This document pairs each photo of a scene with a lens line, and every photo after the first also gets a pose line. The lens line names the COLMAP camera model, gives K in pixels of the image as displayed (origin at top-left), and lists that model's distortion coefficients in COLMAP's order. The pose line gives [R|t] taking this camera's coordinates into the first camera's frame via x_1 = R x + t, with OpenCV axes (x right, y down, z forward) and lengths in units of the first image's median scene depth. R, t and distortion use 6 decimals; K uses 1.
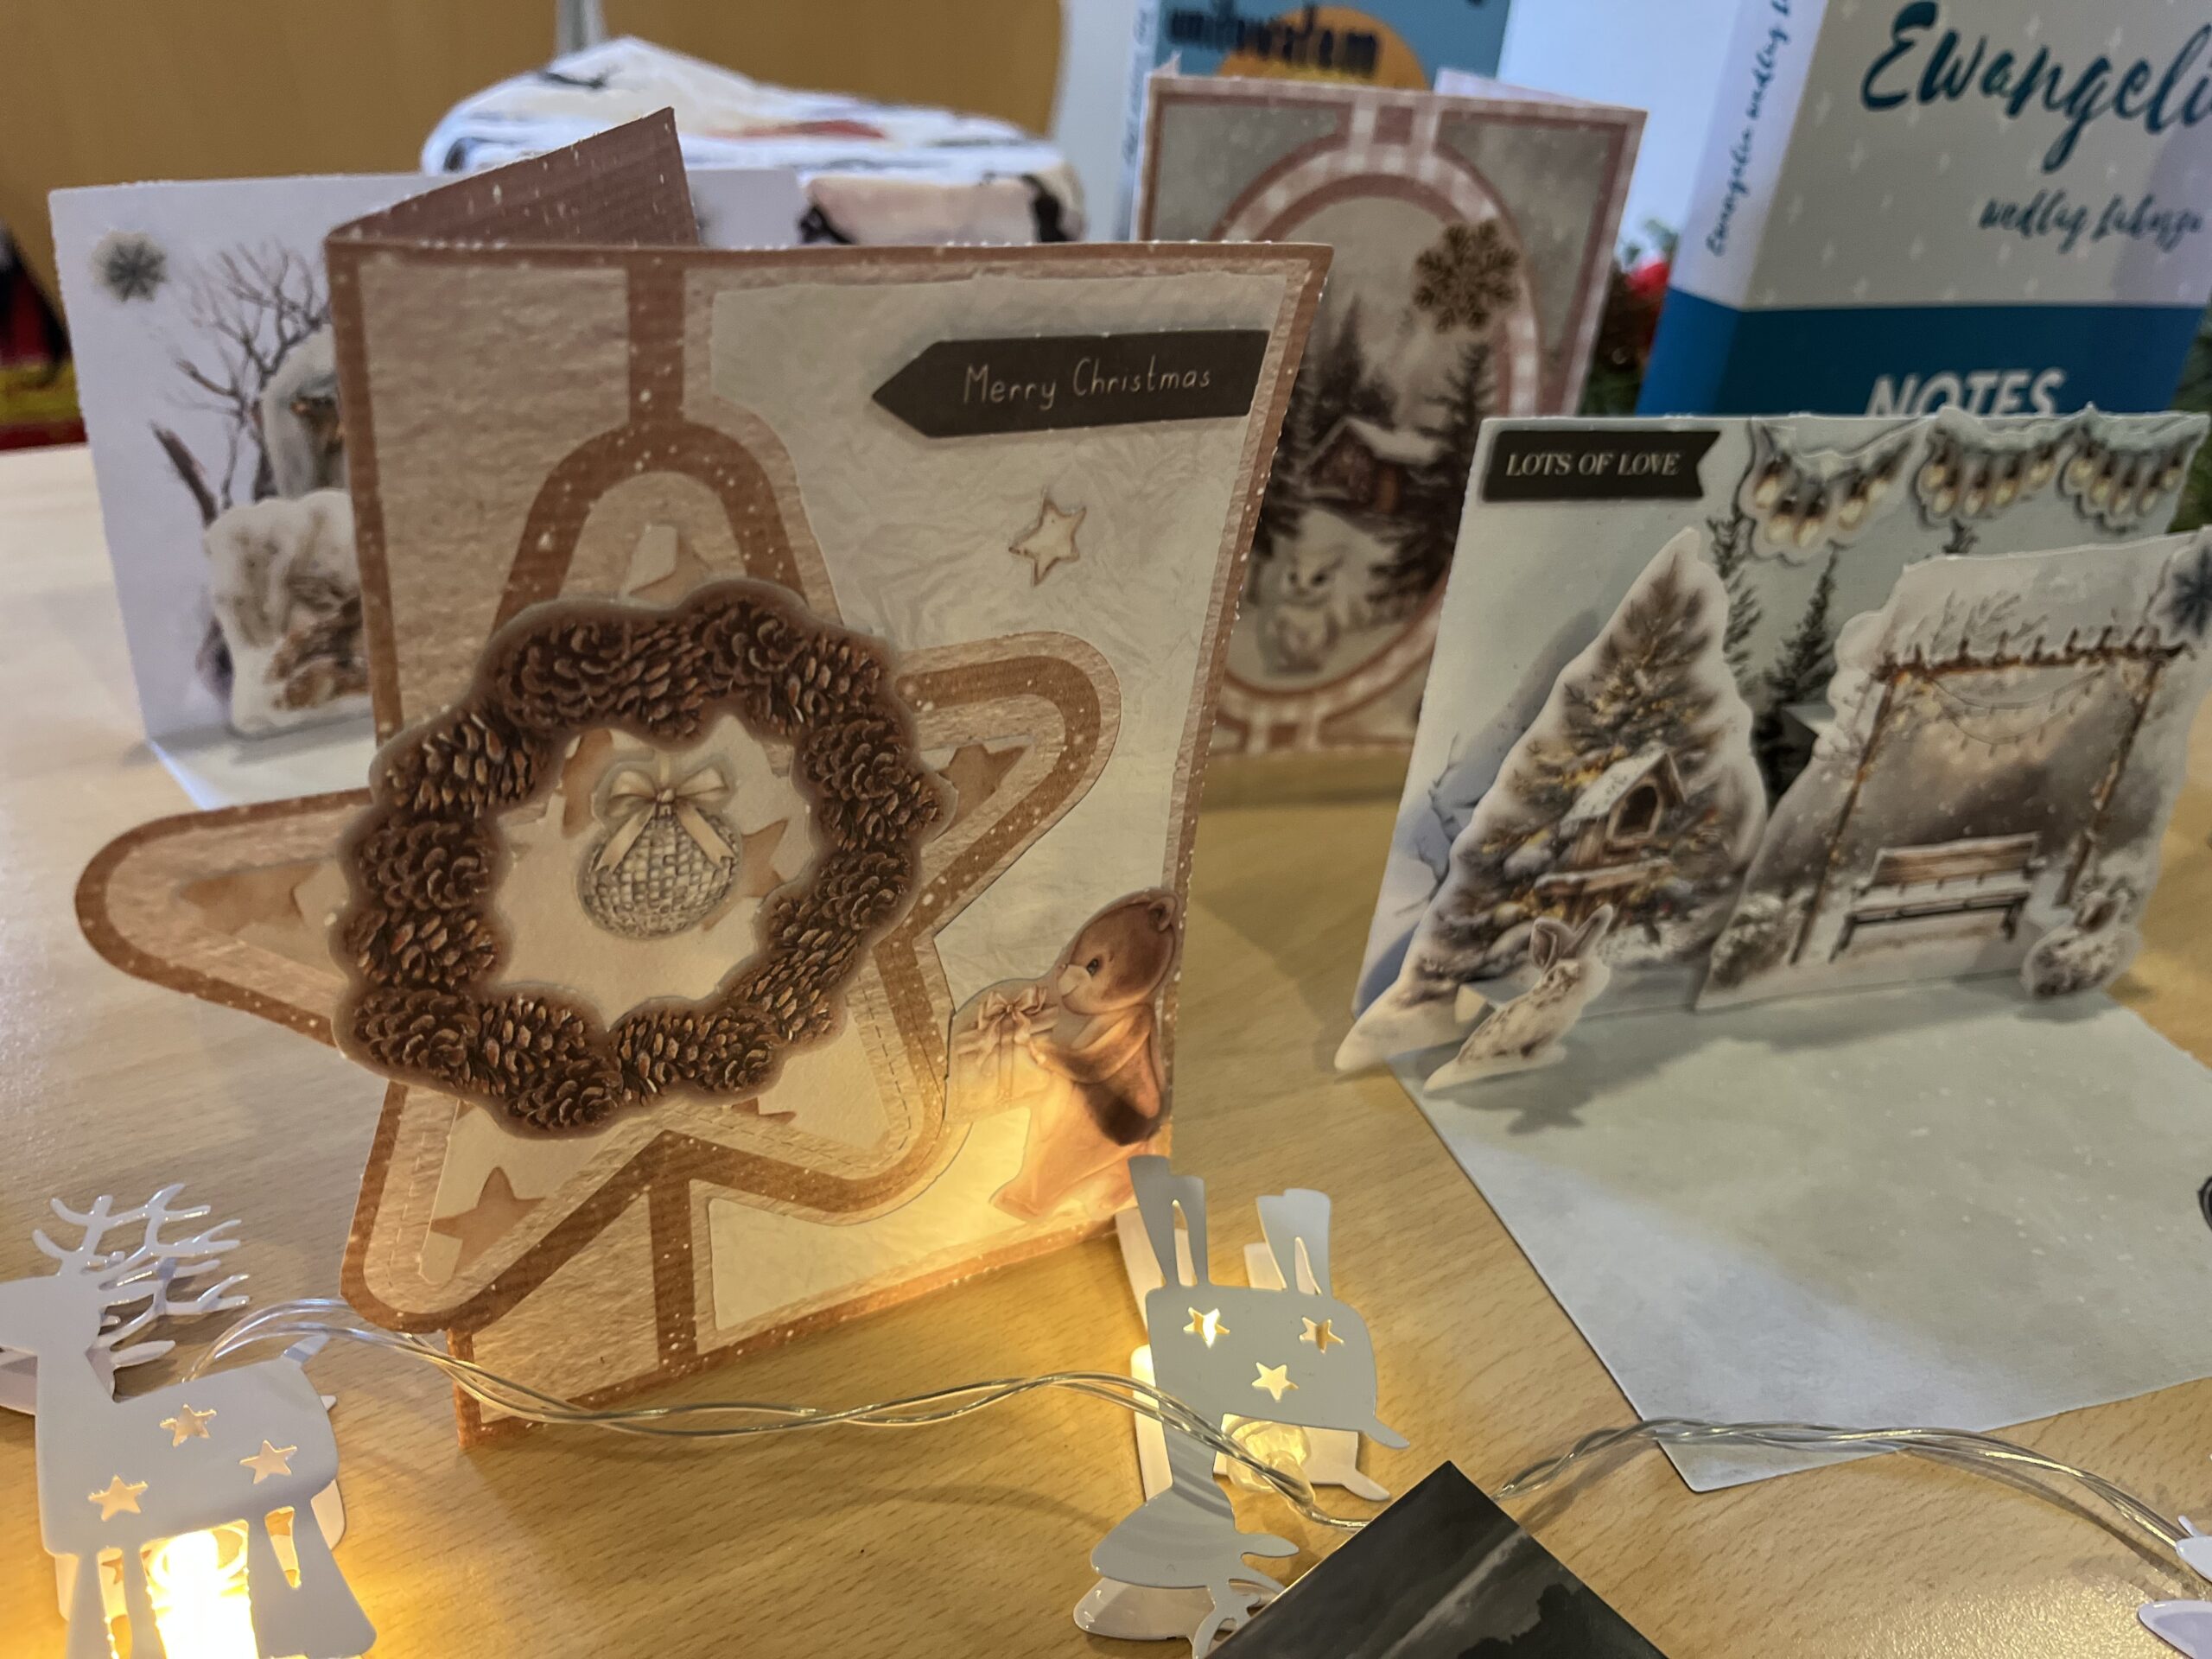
lens RADIAL K [[1659.7, 0, 1106.0], [0, 1659.7, 829.5], [0, 0, 1]] dist [0.047216, -0.113220]
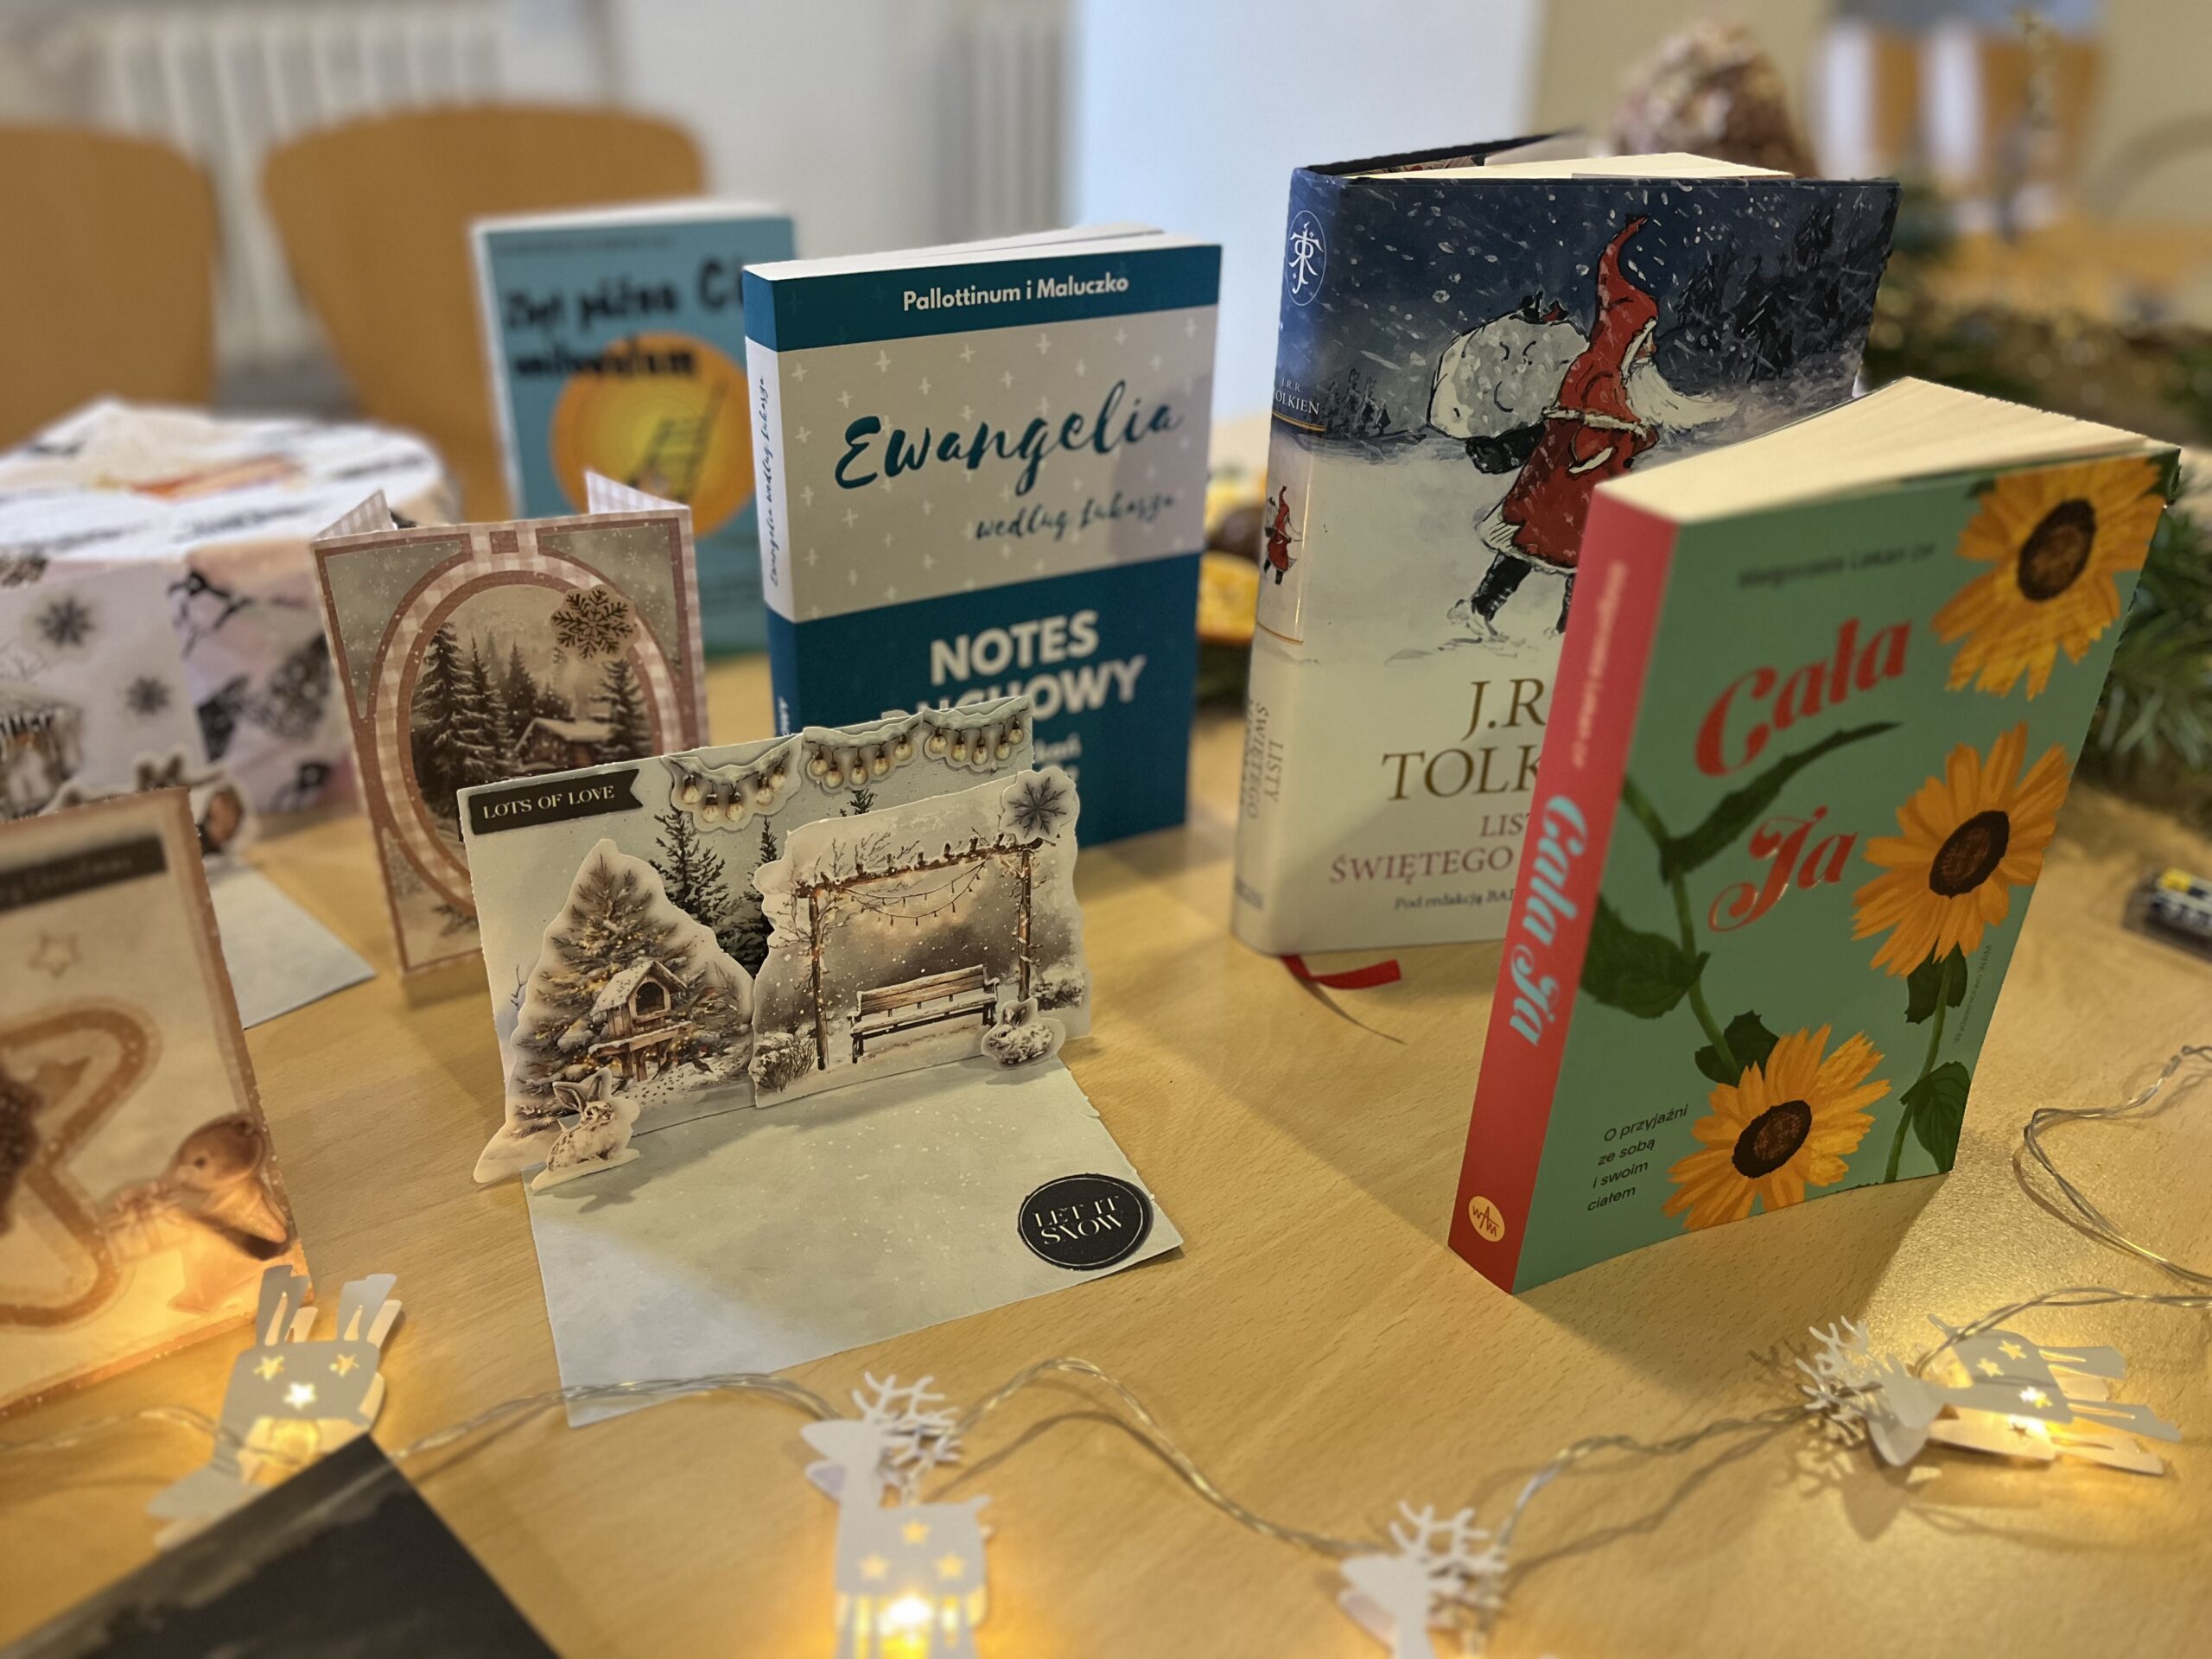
lens RADIAL K [[1617.2, 0, 1106.0], [0, 1617.2, 829.5], [0, 0, 1]] dist [0.038005, -0.072923]
pose [[0.992406, -0.103155, 0.066999, 0.643426], [0.102779, 0.994663, 0.009042, -0.135177], [-0.067574, -0.002087, 0.997712, -0.543136]]
